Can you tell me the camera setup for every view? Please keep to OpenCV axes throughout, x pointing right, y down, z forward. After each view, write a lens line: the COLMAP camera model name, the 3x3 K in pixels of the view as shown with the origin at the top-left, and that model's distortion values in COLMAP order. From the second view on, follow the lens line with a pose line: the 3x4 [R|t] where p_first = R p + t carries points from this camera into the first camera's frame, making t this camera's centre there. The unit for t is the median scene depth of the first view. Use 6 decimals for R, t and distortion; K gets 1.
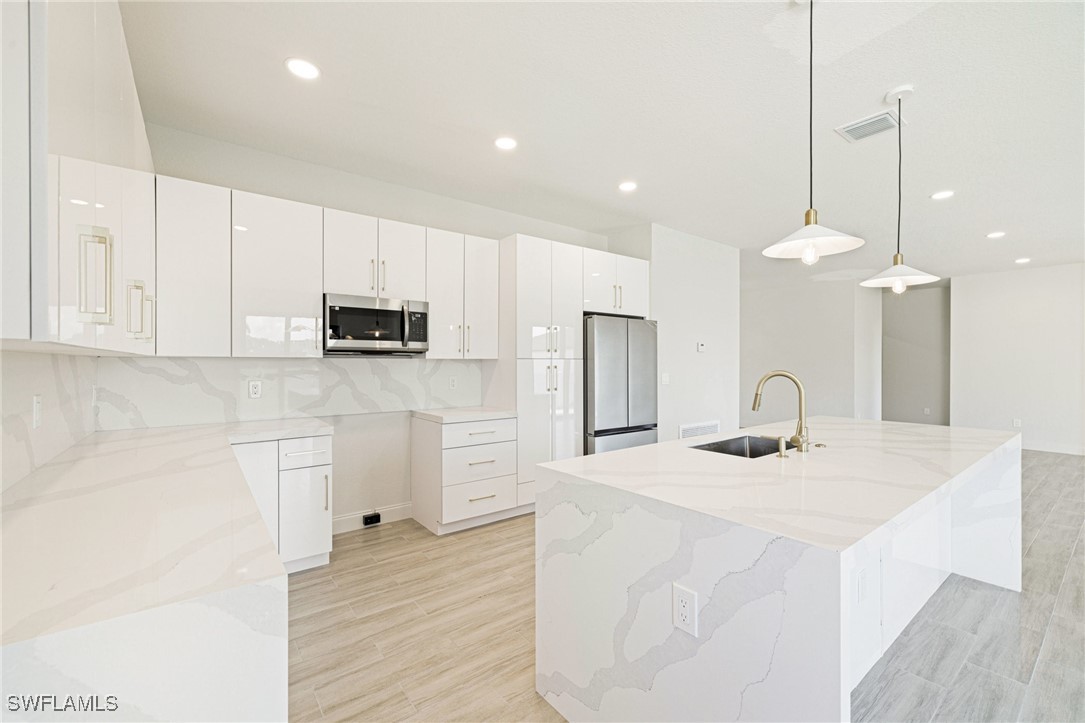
lens RADIAL K [[482.2, 0, 573.9], [0, 482.2, 369.0], [0, 0, 1]] dist [-0.000107, 0.000120]
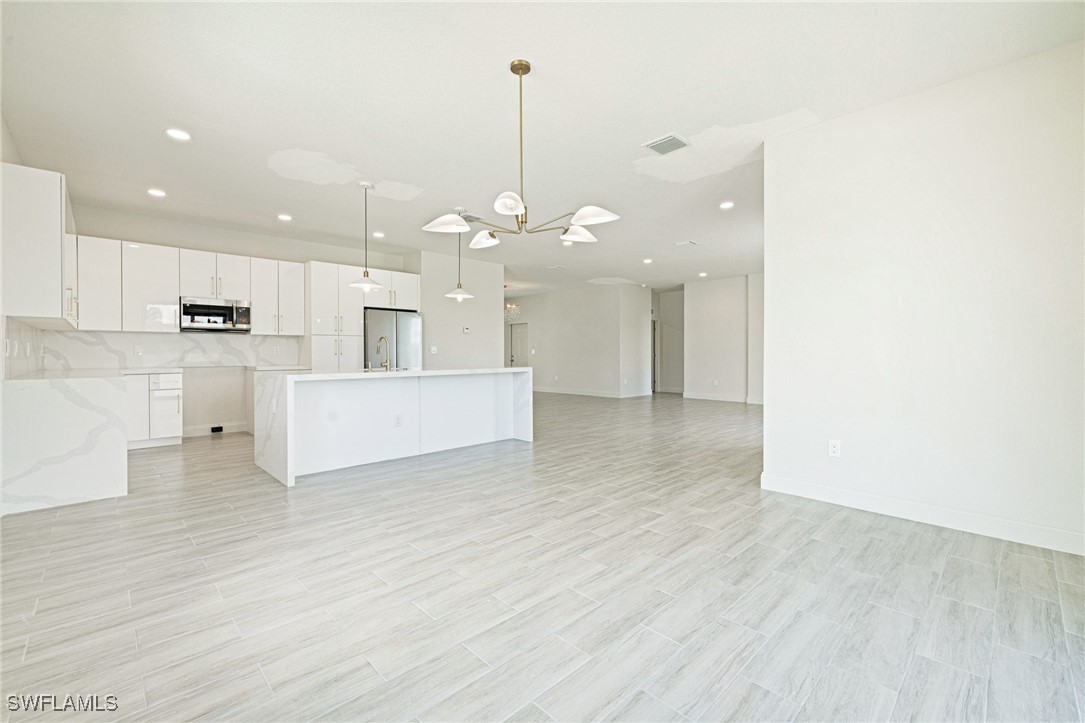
lens RADIAL K [[452.3, 0, 547.1], [0, 452.3, 351.8], [0, 0, 1]] dist [0.001058, 0.000475]
pose [[0.997696, 0.002992, 0.067774, 0.630930], [-0.002615, 0.999981, -0.005651, 0.046525], [-0.067790, 0.005461, 0.997685, -0.663841]]
